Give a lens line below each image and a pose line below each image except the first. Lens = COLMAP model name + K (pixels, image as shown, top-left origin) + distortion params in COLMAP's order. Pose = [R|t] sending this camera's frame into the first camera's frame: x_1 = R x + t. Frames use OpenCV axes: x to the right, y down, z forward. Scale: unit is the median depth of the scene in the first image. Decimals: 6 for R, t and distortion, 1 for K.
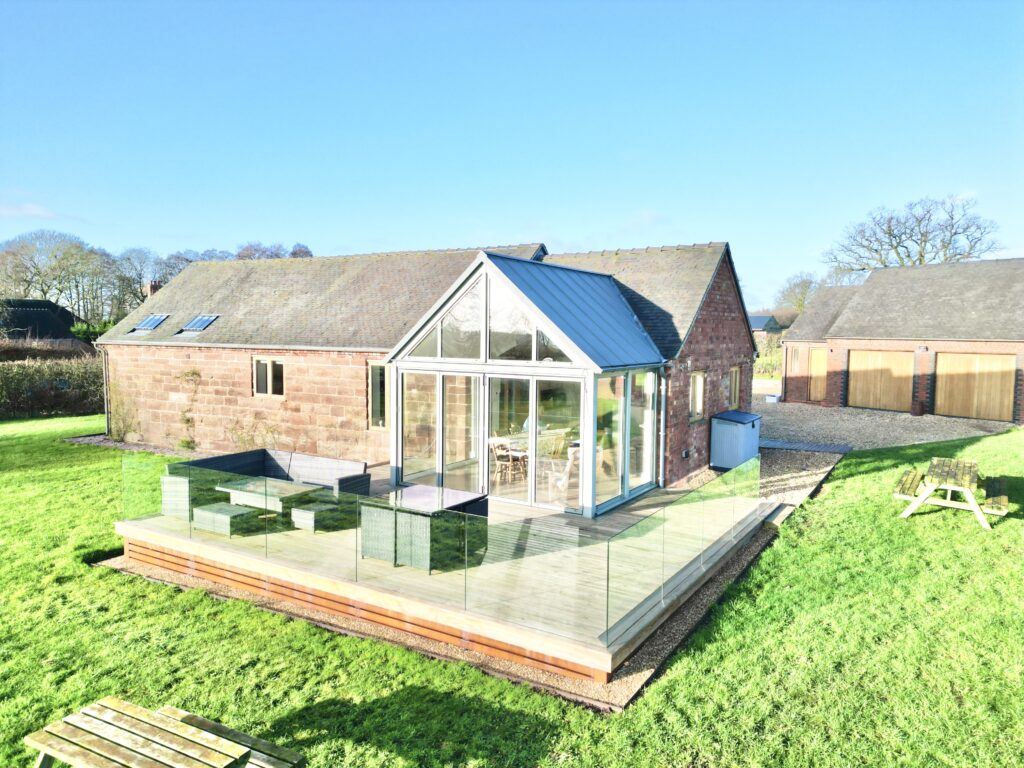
lens RADIAL K [[703.4, 0, 515.6], [0, 703.4, 384.3], [0, 0, 1]] dist [0.087831, -0.096590]
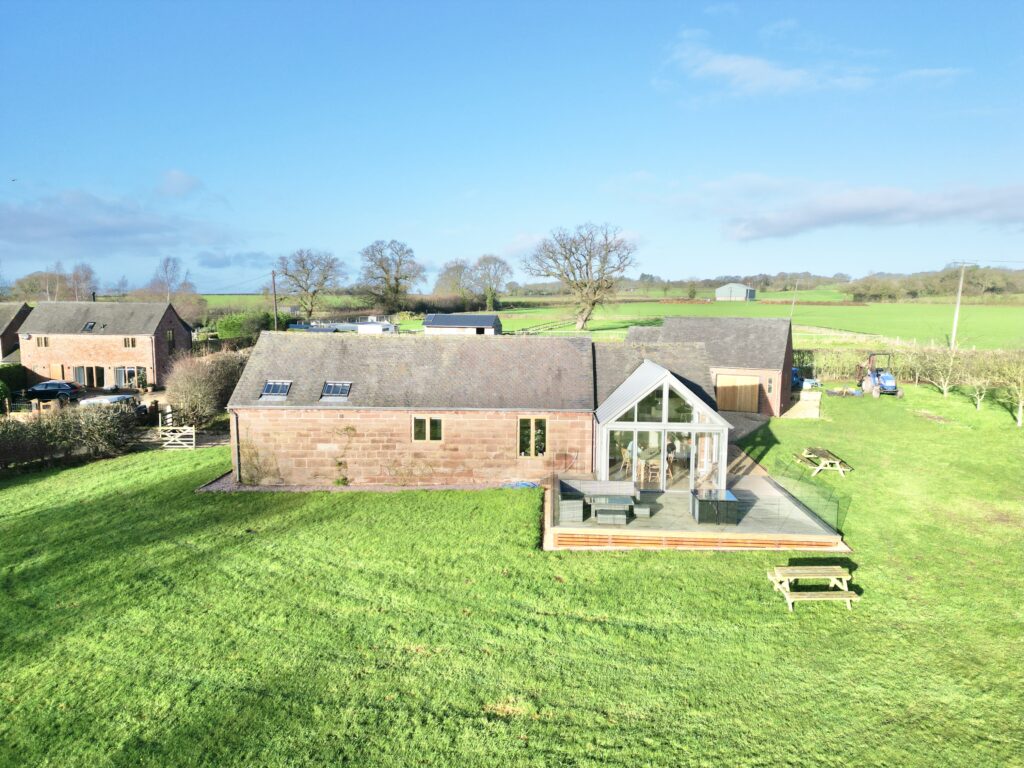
lens RADIAL K [[703.4, 0, 515.6], [0, 703.4, 384.3], [0, 0, 1]] dist [0.087831, -0.096590]
pose [[0.872058, -0.059934, 0.485720, -0.851464], [0.038910, 0.997822, 0.053265, -0.164058], [-0.487854, -0.027551, 0.872490, -0.332613]]
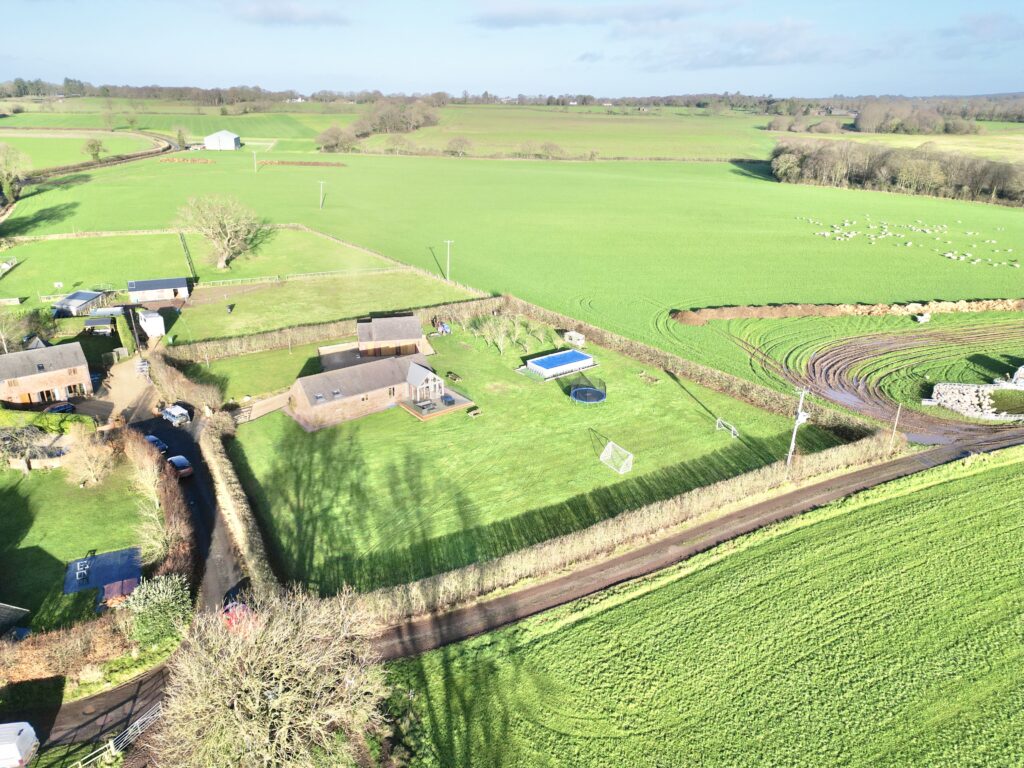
lens RADIAL K [[703.4, 0, 515.6], [0, 703.4, 384.3], [0, 0, 1]] dist [0.087831, -0.096590]
pose [[0.328066, -0.347612, 0.878373, -4.181296], [0.060211, 0.935638, 0.347787, -1.696326], [-0.942734, -0.061209, 0.327881, -1.586676]]
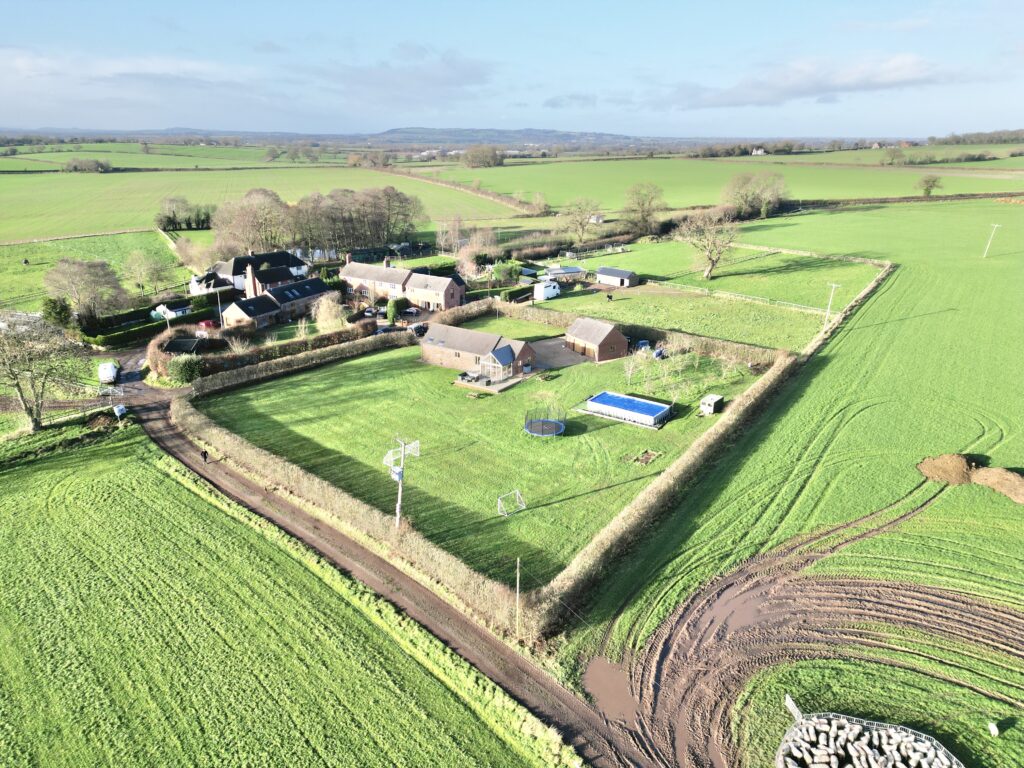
lens RADIAL K [[703.4, 0, 515.6], [0, 703.4, 384.3], [0, 0, 1]] dist [0.087831, -0.096590]
pose [[0.999237, 0.011983, -0.037181, 0.365969], [-0.002323, 0.968331, 0.249659, -1.219513], [0.038995, -0.249382, 0.967620, -4.691333]]
